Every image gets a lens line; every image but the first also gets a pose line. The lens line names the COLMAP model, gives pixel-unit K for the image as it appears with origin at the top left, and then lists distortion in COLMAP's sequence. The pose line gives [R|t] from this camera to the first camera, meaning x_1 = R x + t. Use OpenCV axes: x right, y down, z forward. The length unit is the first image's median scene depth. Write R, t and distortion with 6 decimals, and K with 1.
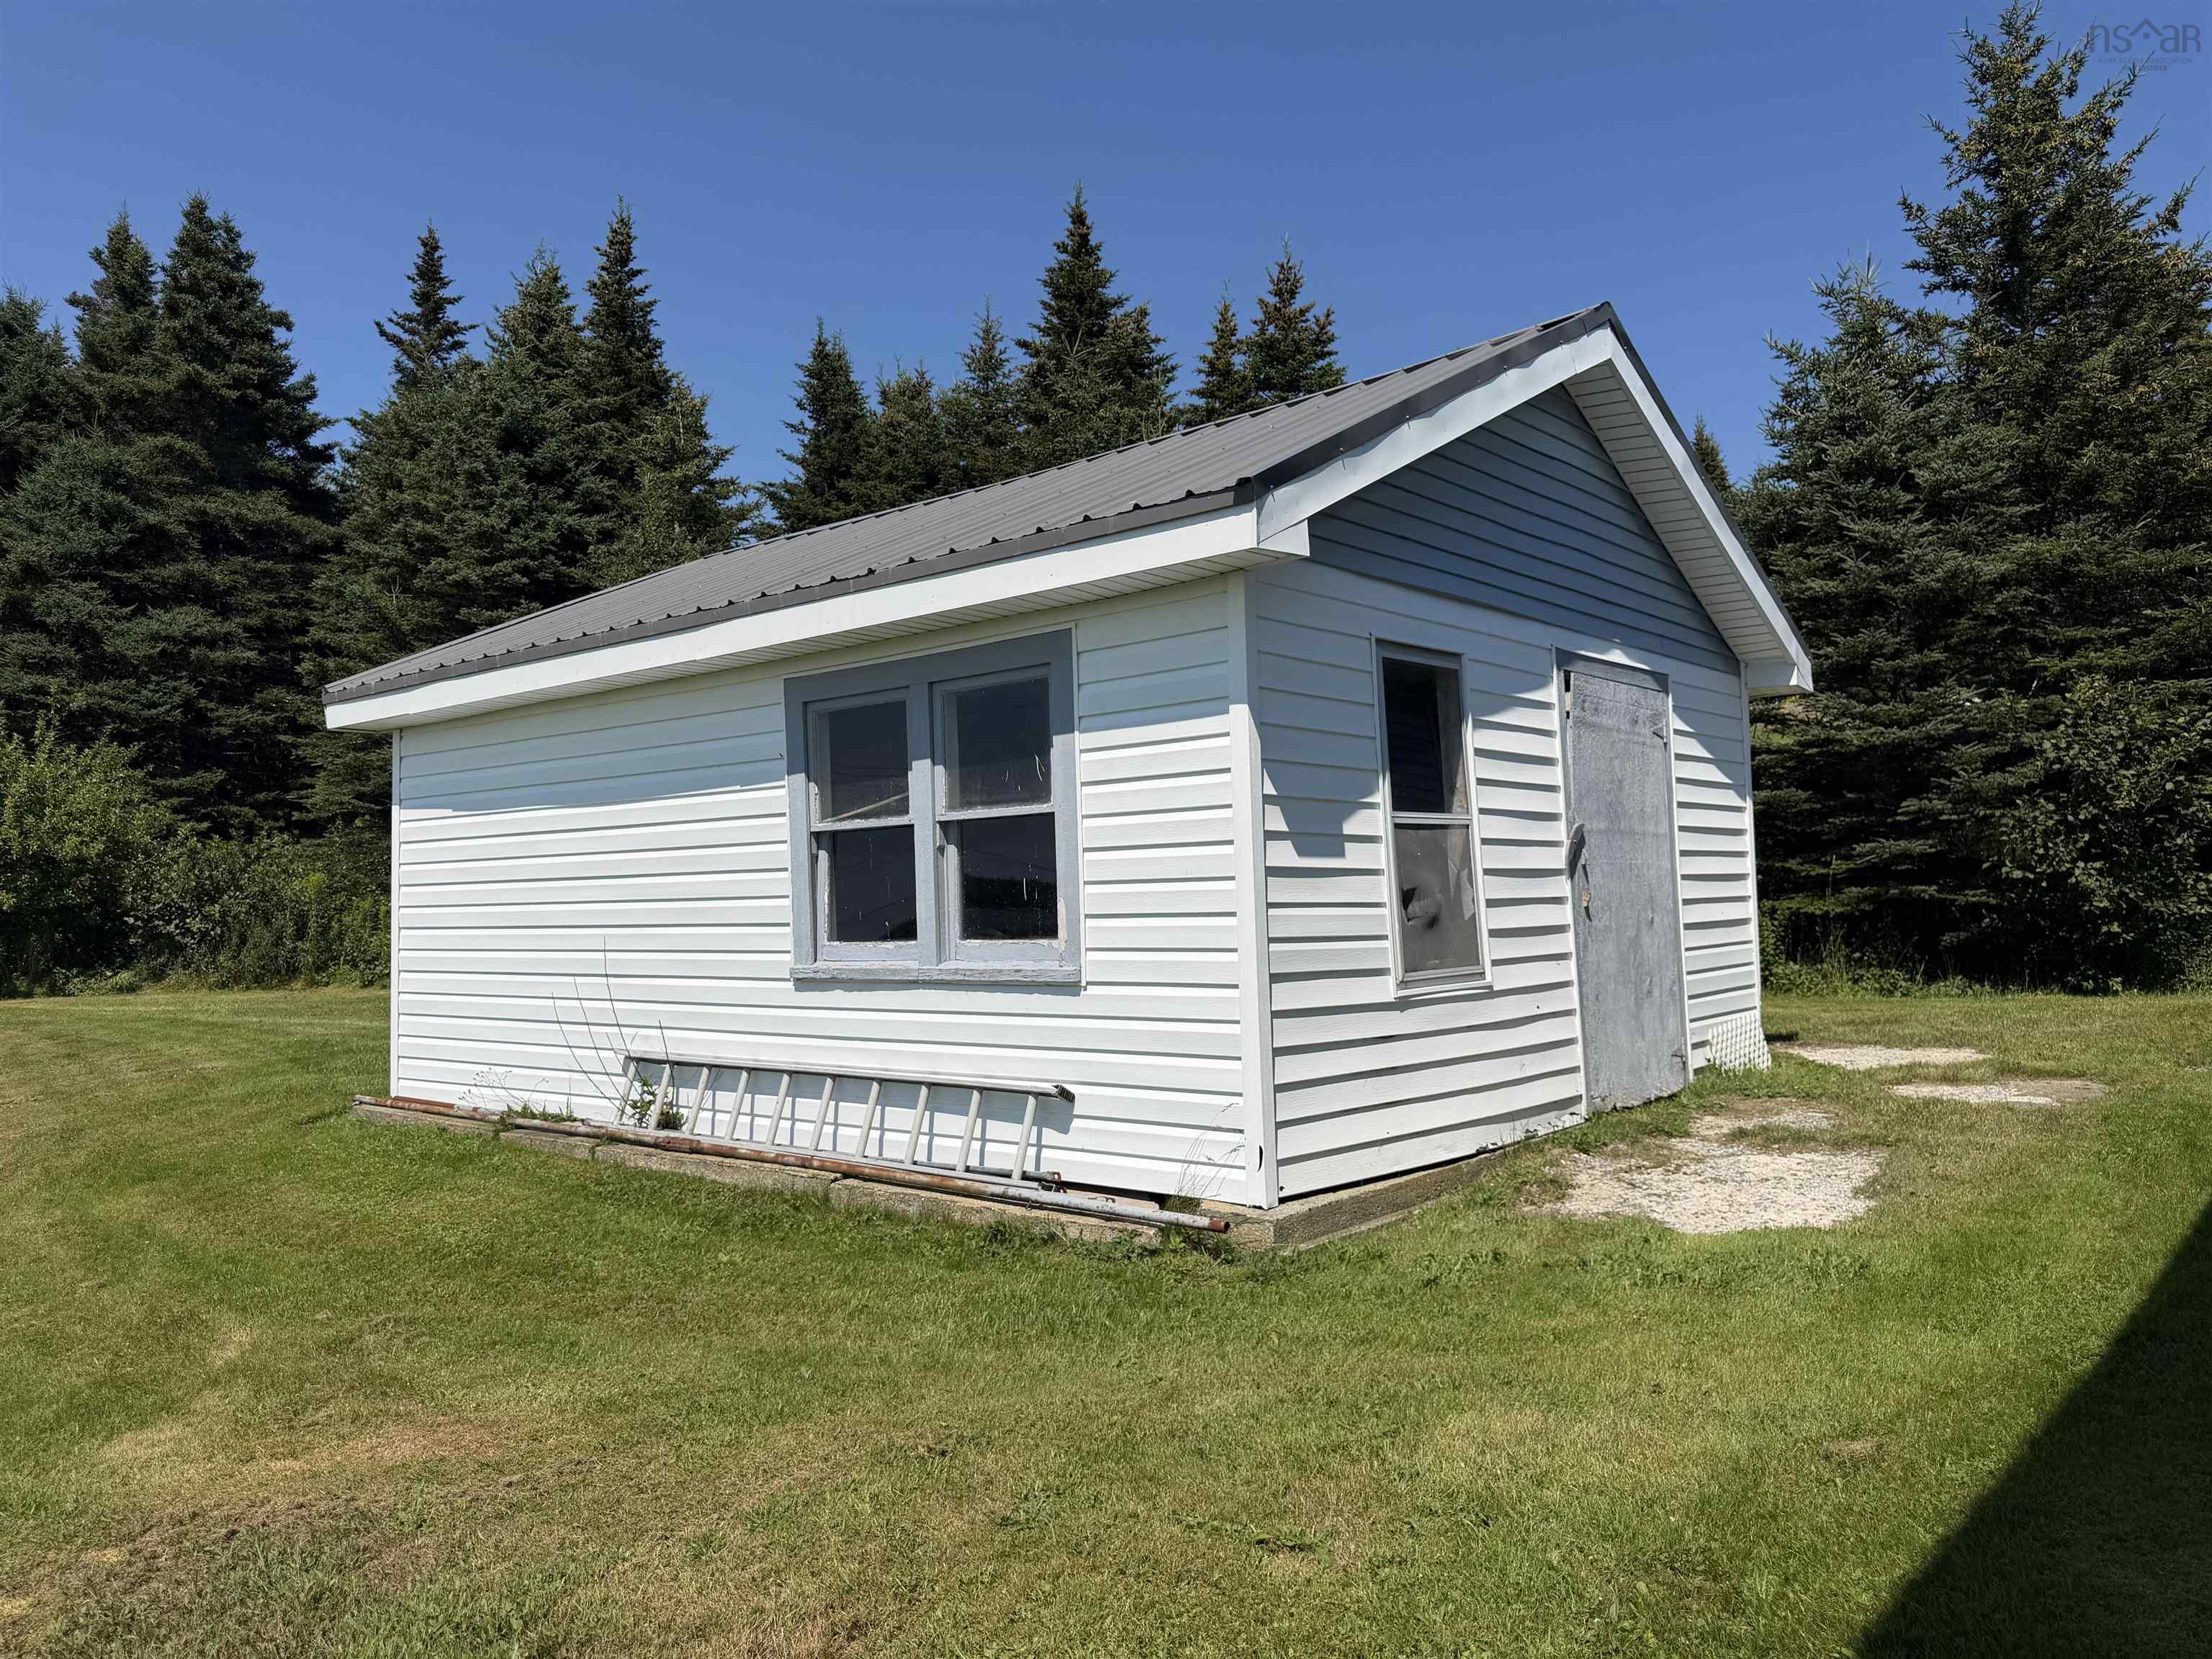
lens RADIAL K [[1648.0, 0, 1112.0], [0, 1648.0, 830.4], [0, 0, 1]] dist [0.031740, -0.030202]
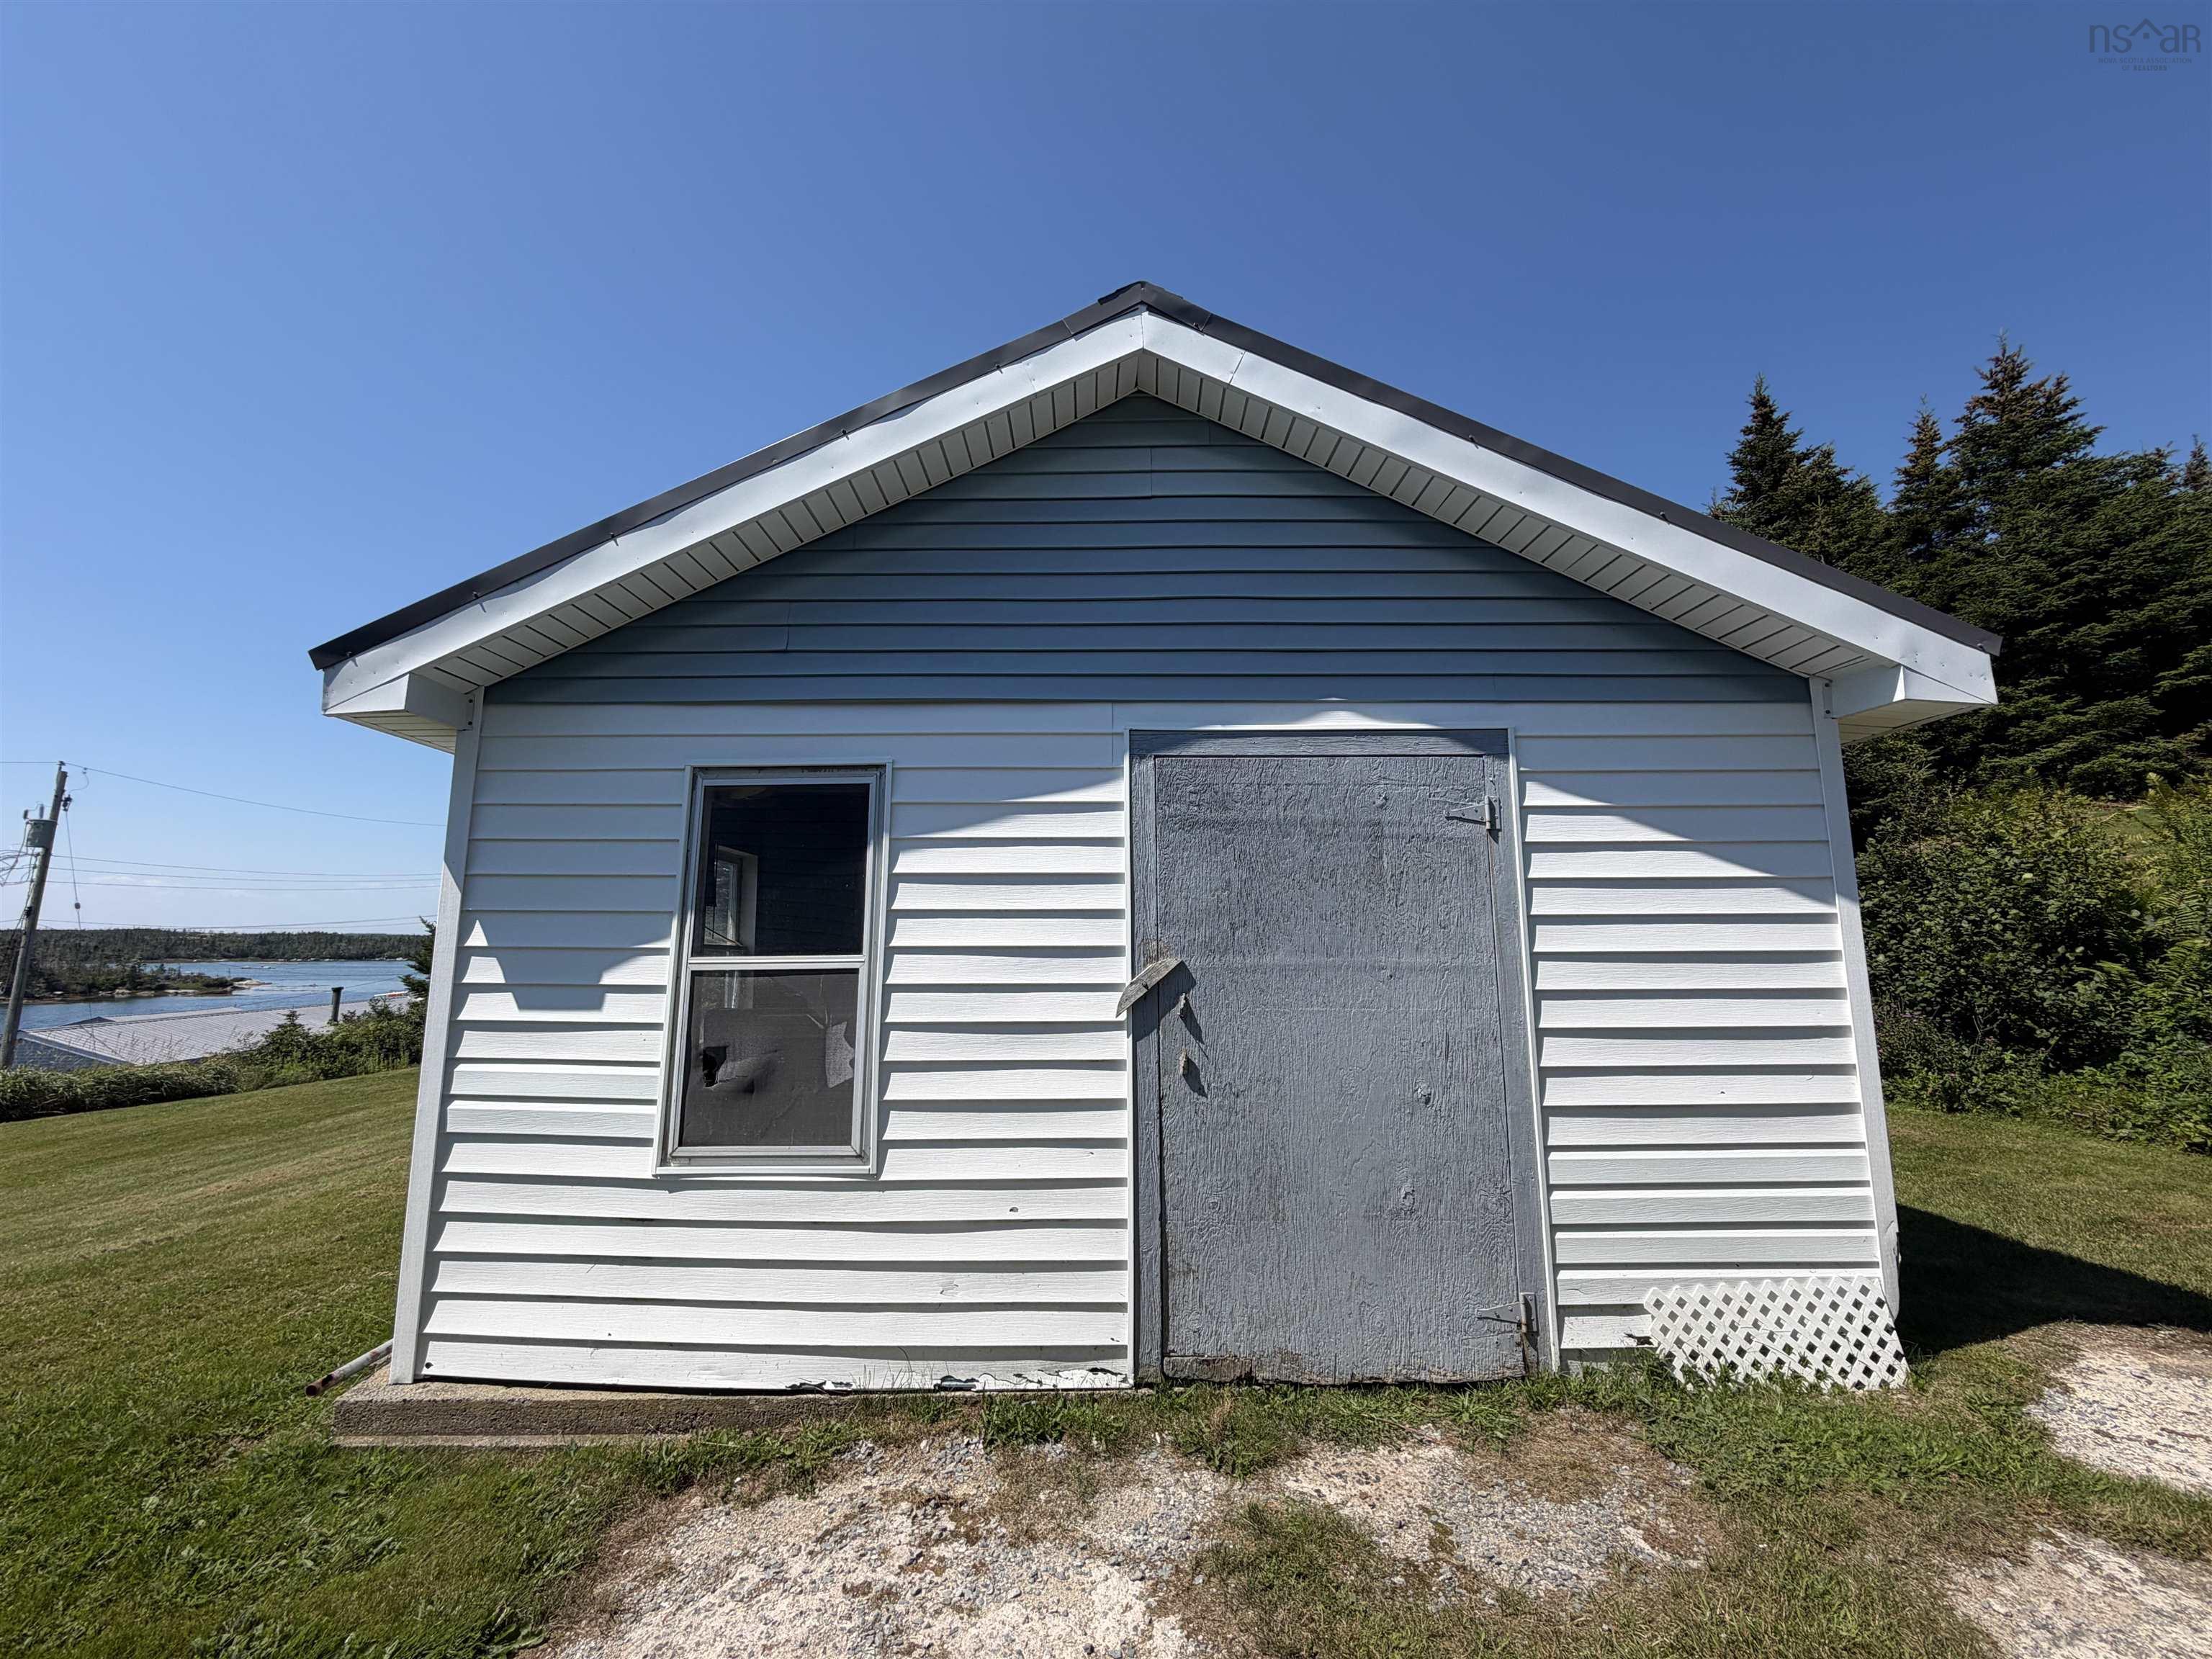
lens RADIAL K [[878.8, 0, 1103.0], [0, 878.8, 823.5], [0, 0, 1]] dist [0.000826, 0.001488]
pose [[0.629964, -0.076263, -0.772871, 0.595279], [0.023496, 0.996583, -0.079187, -0.035652], [0.776269, 0.031725, 0.629603, 0.755256]]
